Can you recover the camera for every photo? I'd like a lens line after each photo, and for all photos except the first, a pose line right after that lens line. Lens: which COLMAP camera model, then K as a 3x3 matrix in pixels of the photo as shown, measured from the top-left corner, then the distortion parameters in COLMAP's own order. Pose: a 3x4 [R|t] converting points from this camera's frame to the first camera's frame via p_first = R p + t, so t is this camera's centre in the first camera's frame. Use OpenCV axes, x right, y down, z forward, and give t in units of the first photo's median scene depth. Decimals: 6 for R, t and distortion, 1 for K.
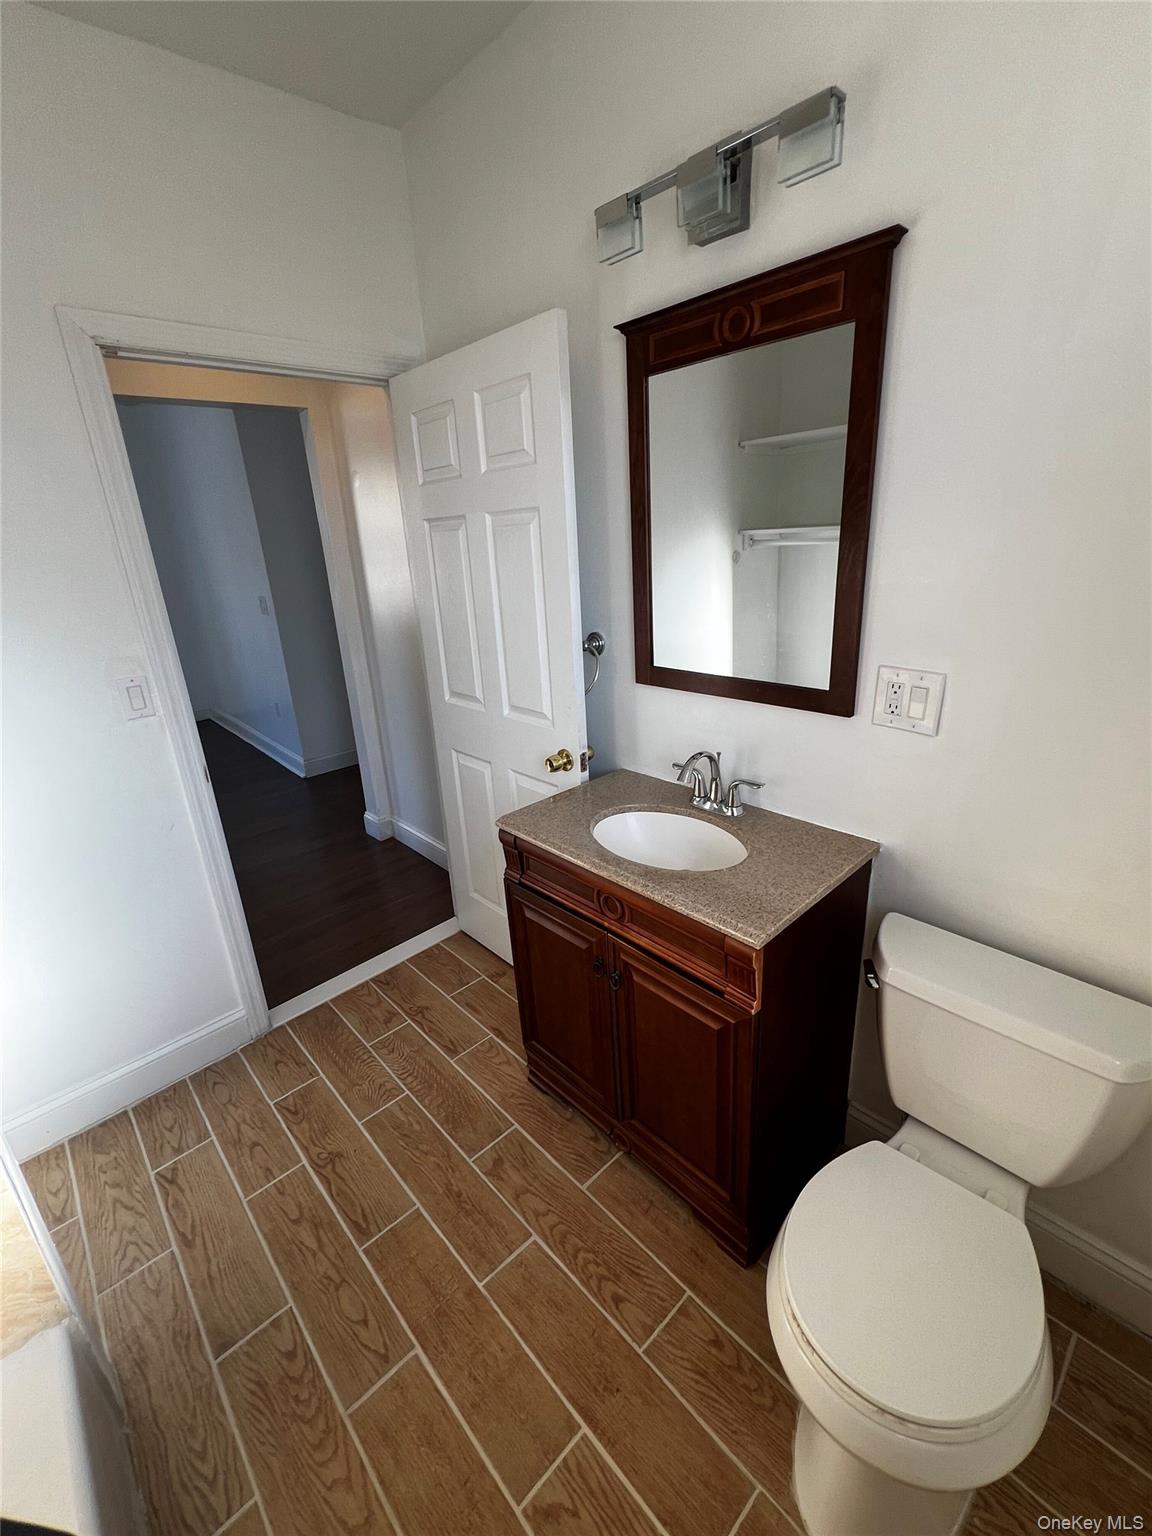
lens RADIAL K [[653.6, 0, 576.0], [0, 653.6, 768.0], [0, 0, 1]] dist [0.000471, 0.000155]
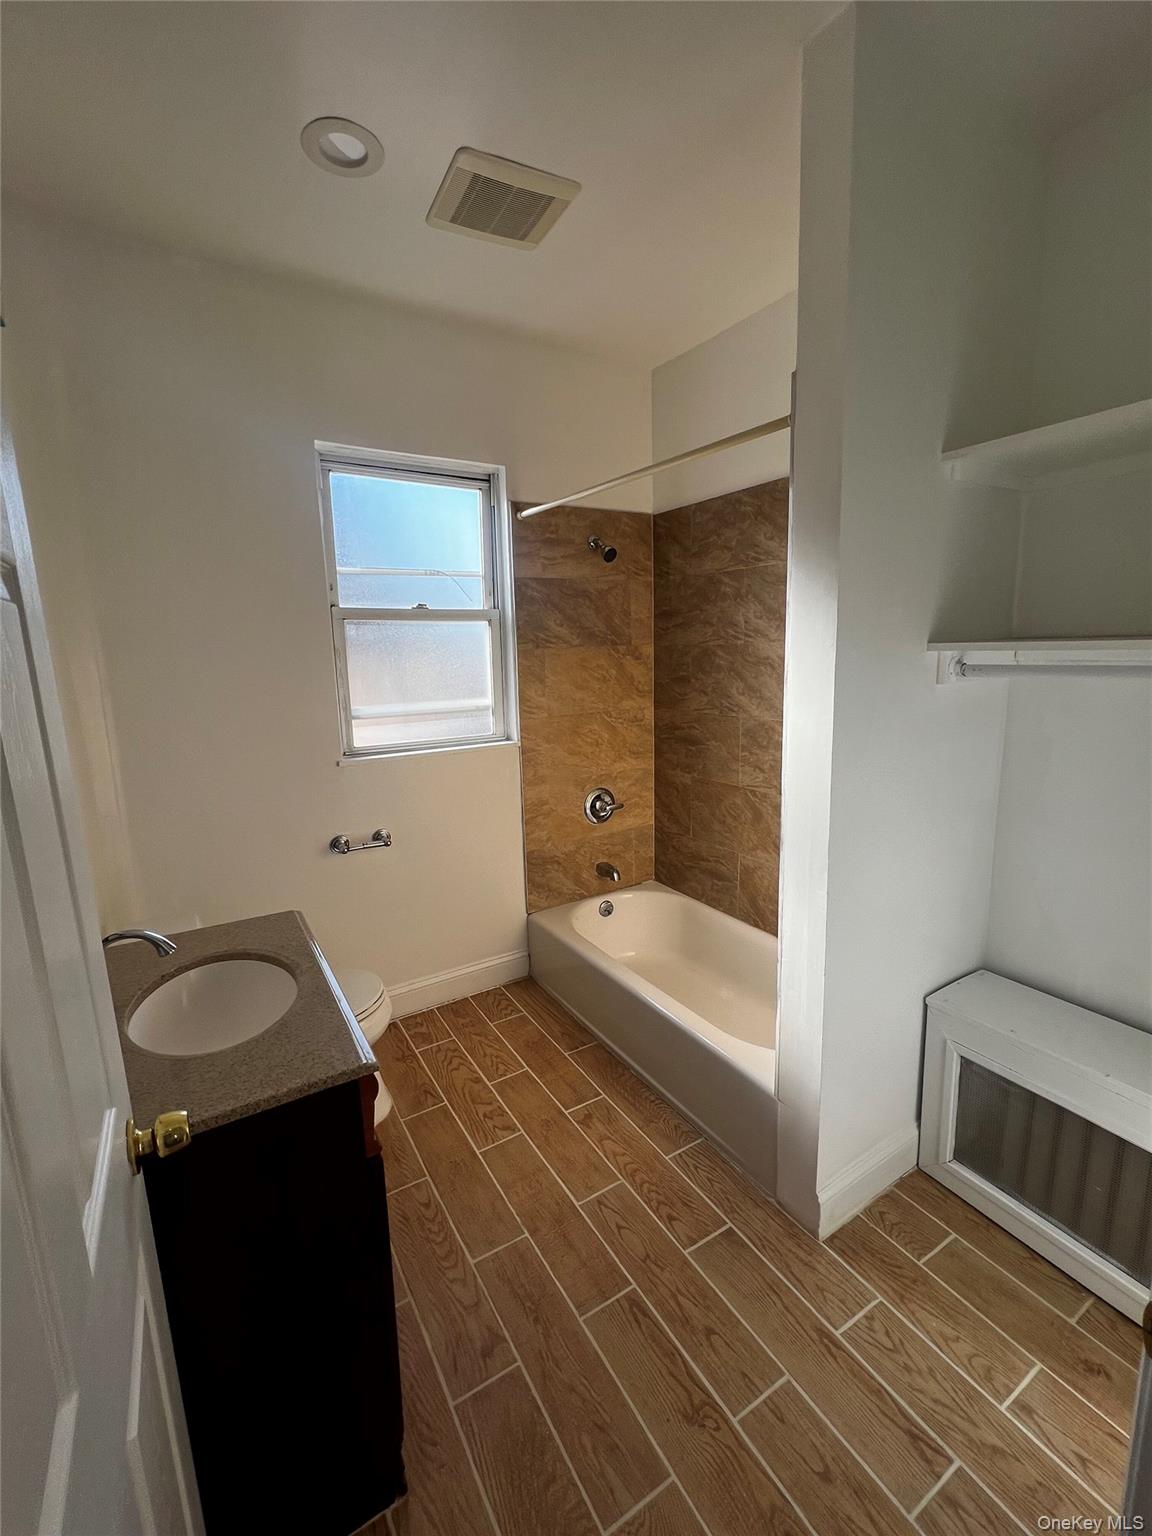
lens RADIAL K [[653.6, 0, 576.0], [0, 653.6, 768.0], [0, 0, 1]] dist [0.000471, 0.000155]
pose [[-0.976406, 0.046943, 0.210779, -0.481149], [0.145742, 0.863508, 0.482818, -0.468750], [-0.159344, 0.502146, -0.849976, 1.436264]]
